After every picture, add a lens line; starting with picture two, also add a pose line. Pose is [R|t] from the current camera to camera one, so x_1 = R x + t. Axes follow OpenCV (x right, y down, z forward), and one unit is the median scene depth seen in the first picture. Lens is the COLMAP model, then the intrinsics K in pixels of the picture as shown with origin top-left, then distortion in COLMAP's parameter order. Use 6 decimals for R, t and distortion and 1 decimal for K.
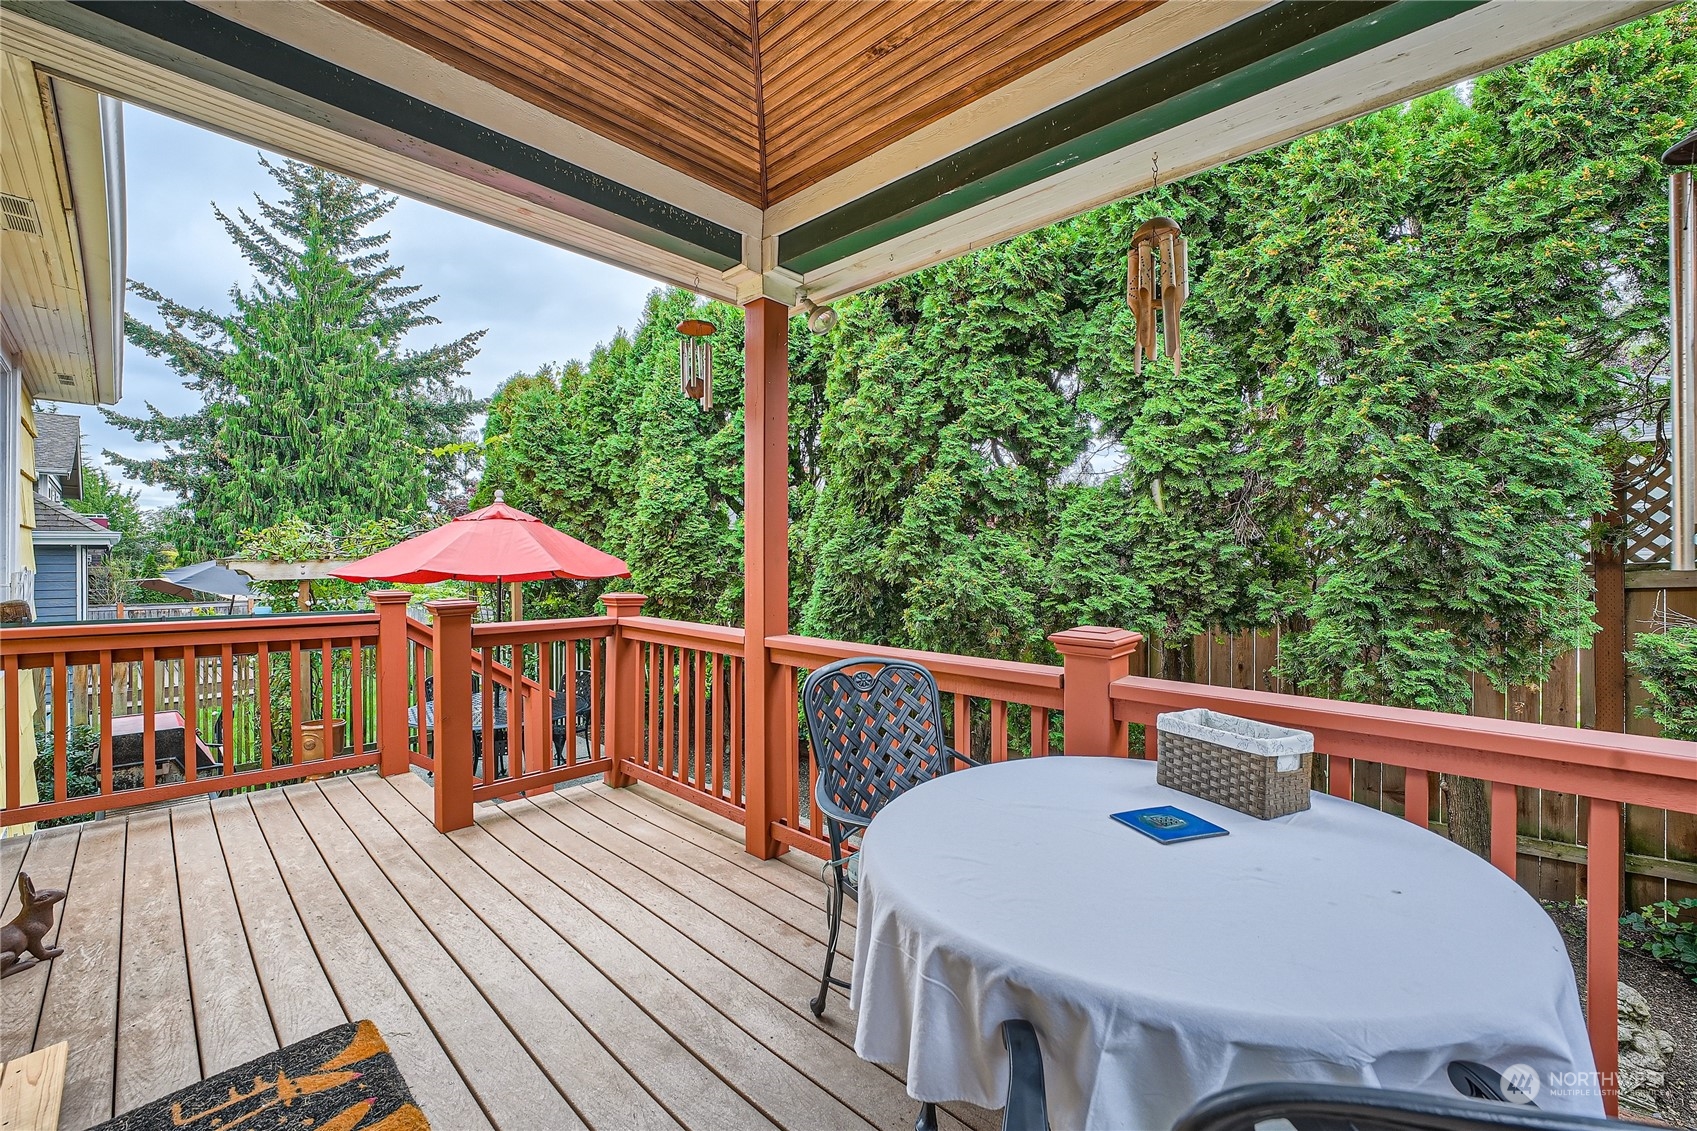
lens RADIAL K [[699.4, 0, 847.0], [0, 699.4, 557.0], [0, 0, 1]] dist [-0.020420, 0.000033]
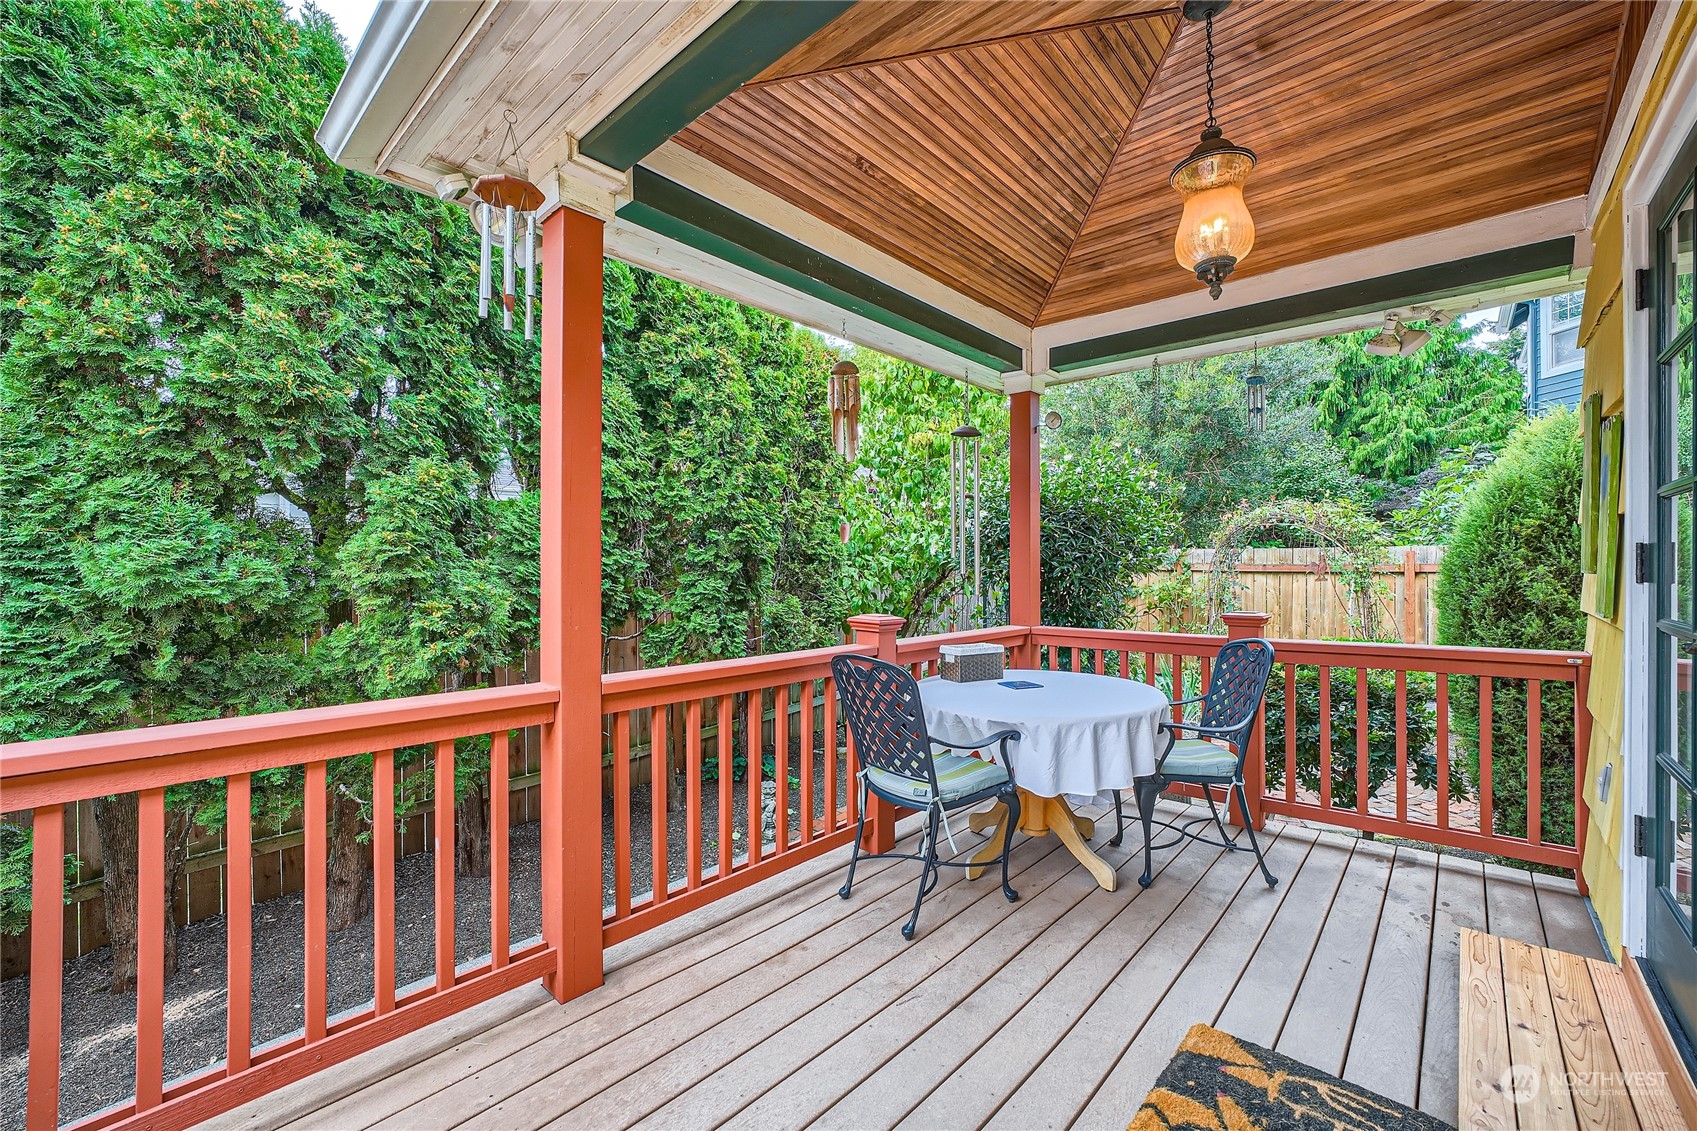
lens RADIAL K [[680.6, 0, 844.3], [0, 680.6, 564.7], [0, 0, 1]] dist [-0.018840, 0.000368]
pose [[-0.019312, -0.000898, 0.999813, -0.735325], [-0.000596, 0.999999, 0.000887, -0.009277], [-0.999813, -0.000579, -0.019313, 0.664114]]
